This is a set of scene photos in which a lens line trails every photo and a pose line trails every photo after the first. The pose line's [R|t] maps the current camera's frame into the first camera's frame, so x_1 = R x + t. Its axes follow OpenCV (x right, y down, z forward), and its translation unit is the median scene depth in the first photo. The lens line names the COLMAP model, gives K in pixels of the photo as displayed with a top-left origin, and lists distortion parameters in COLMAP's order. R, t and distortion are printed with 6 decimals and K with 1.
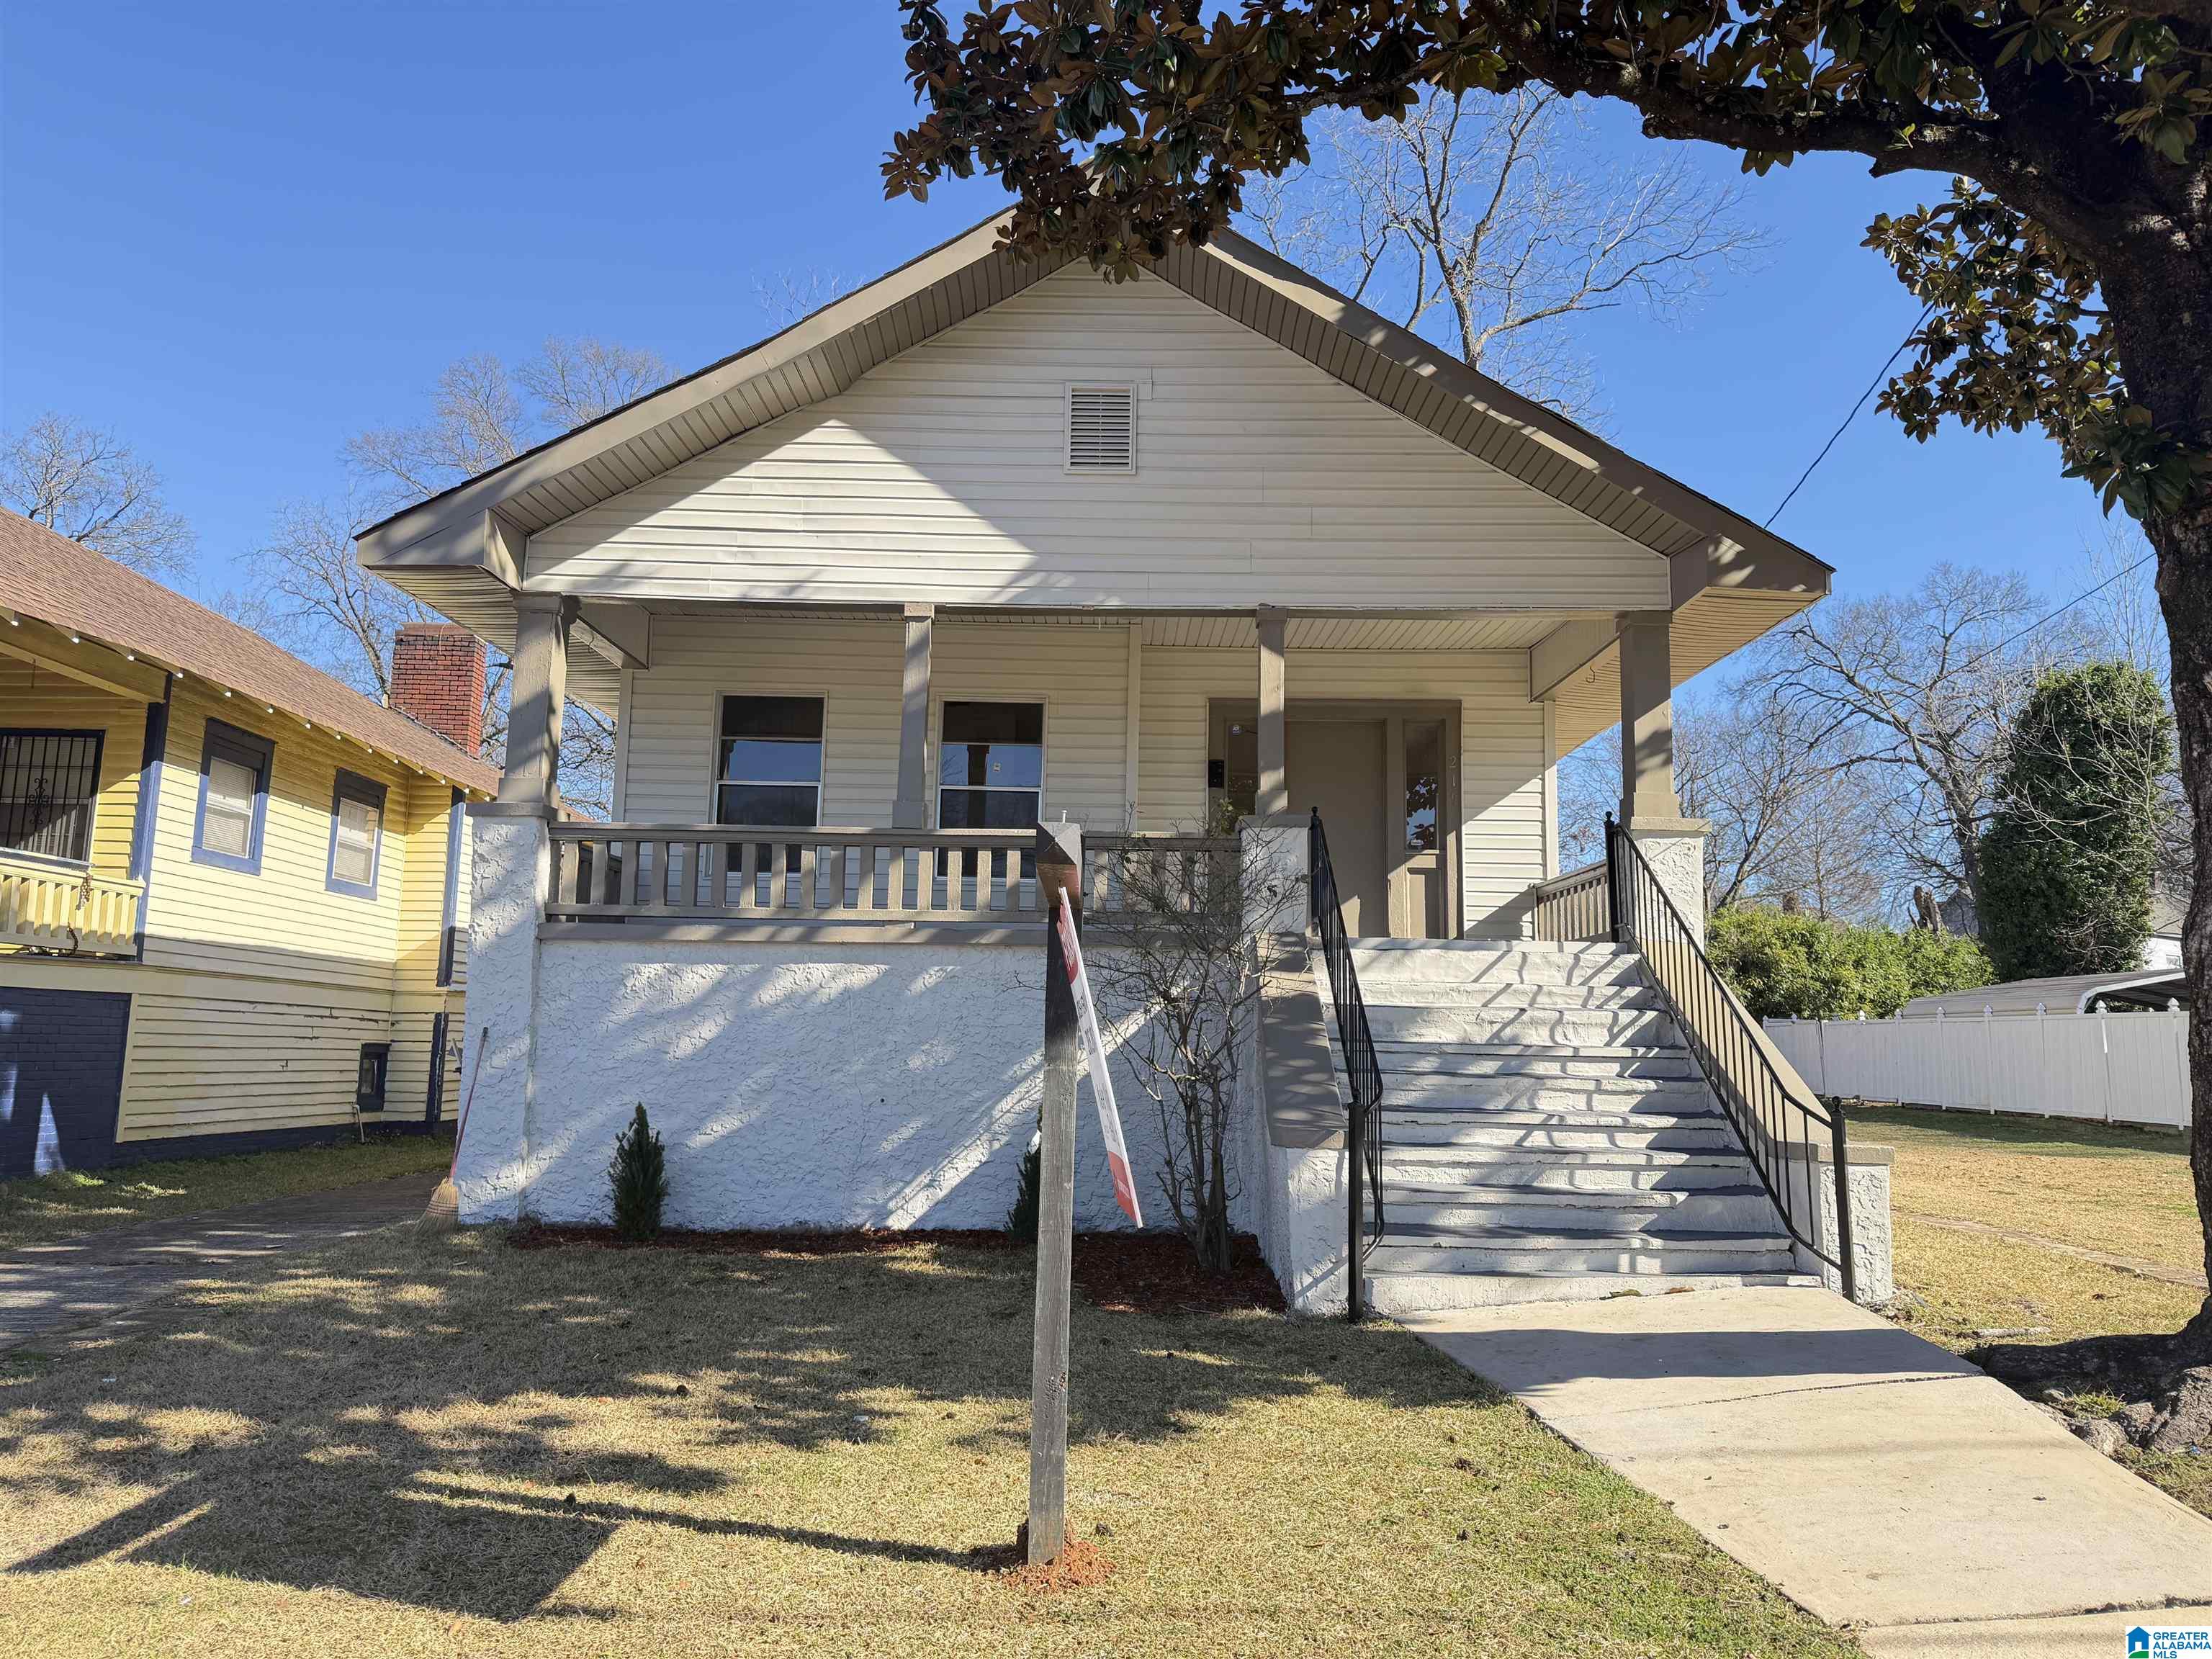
lens RADIAL K [[1550.8, 0, 1106.0], [0, 1550.8, 829.5], [0, 0, 1]] dist [0.126122, -0.209138]
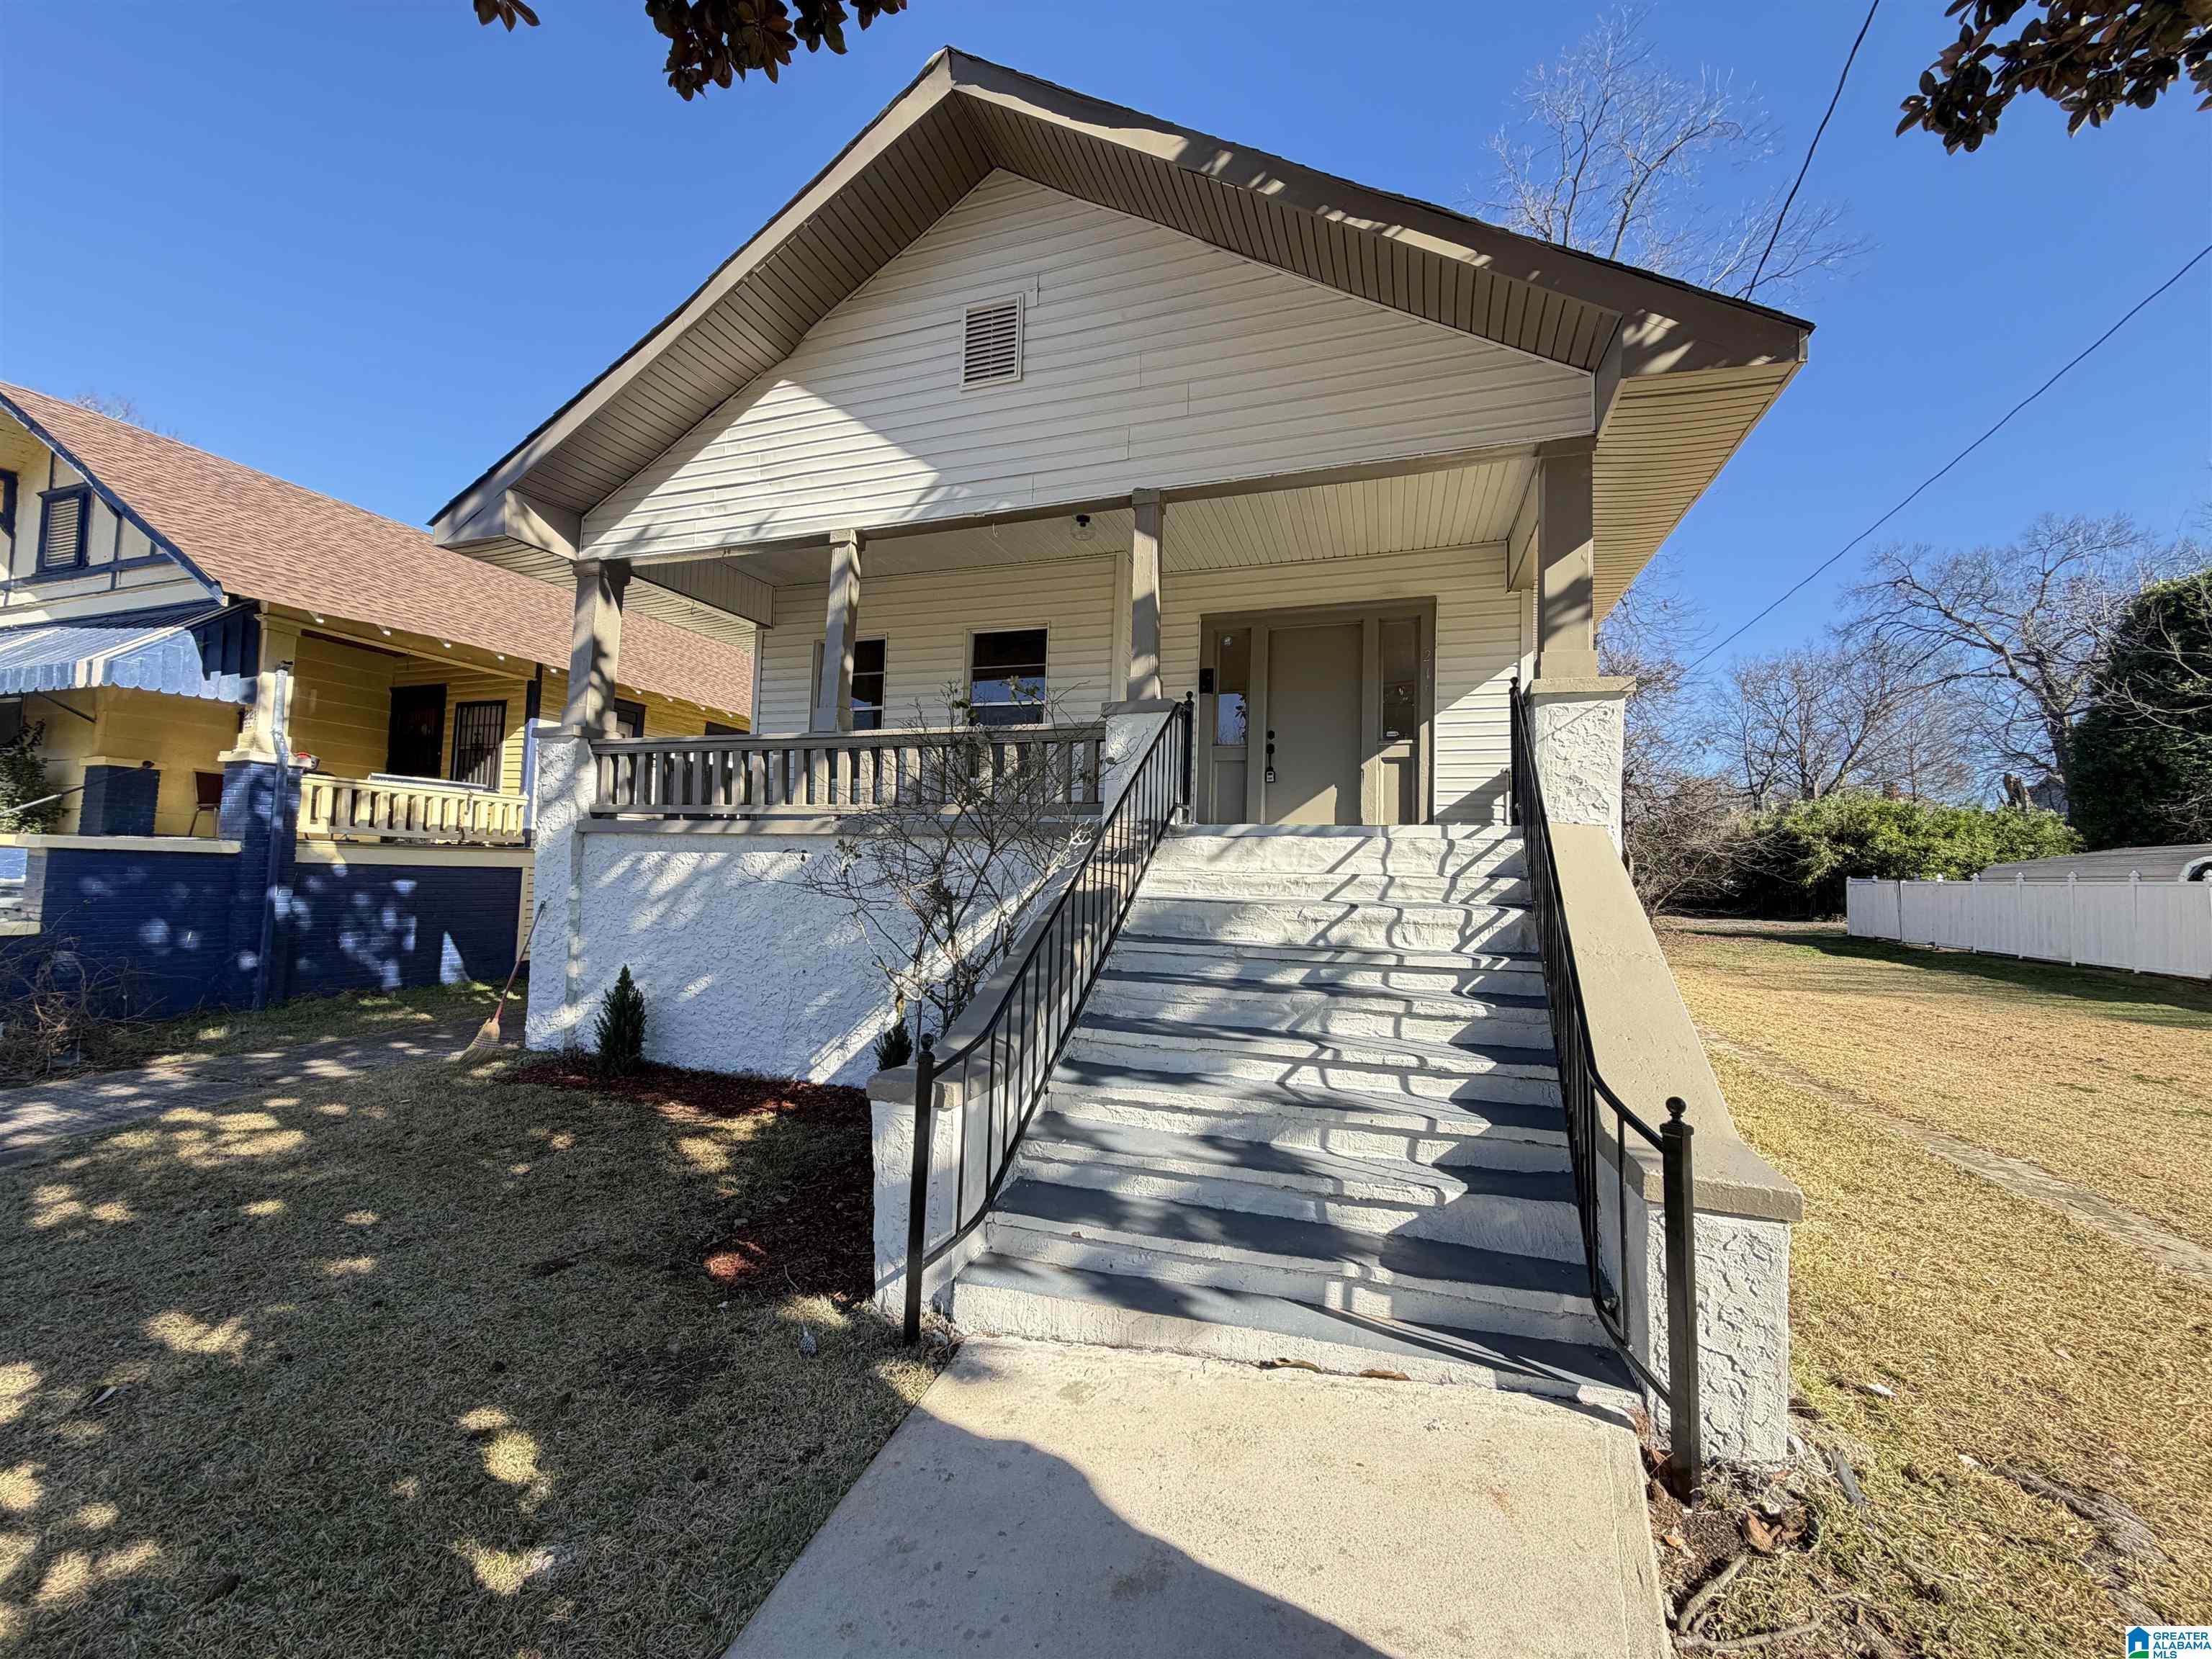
lens RADIAL K [[879.1, 0, 1098.5], [0, 879.1, 830.1], [0, 0, 1]] dist [-0.000131, 0.000302]
pose [[0.945127, -0.010051, -0.326548, 0.257623], [0.034679, 0.996966, 0.069684, 0.031569], [0.324857, -0.077185, 0.942608, 0.448120]]
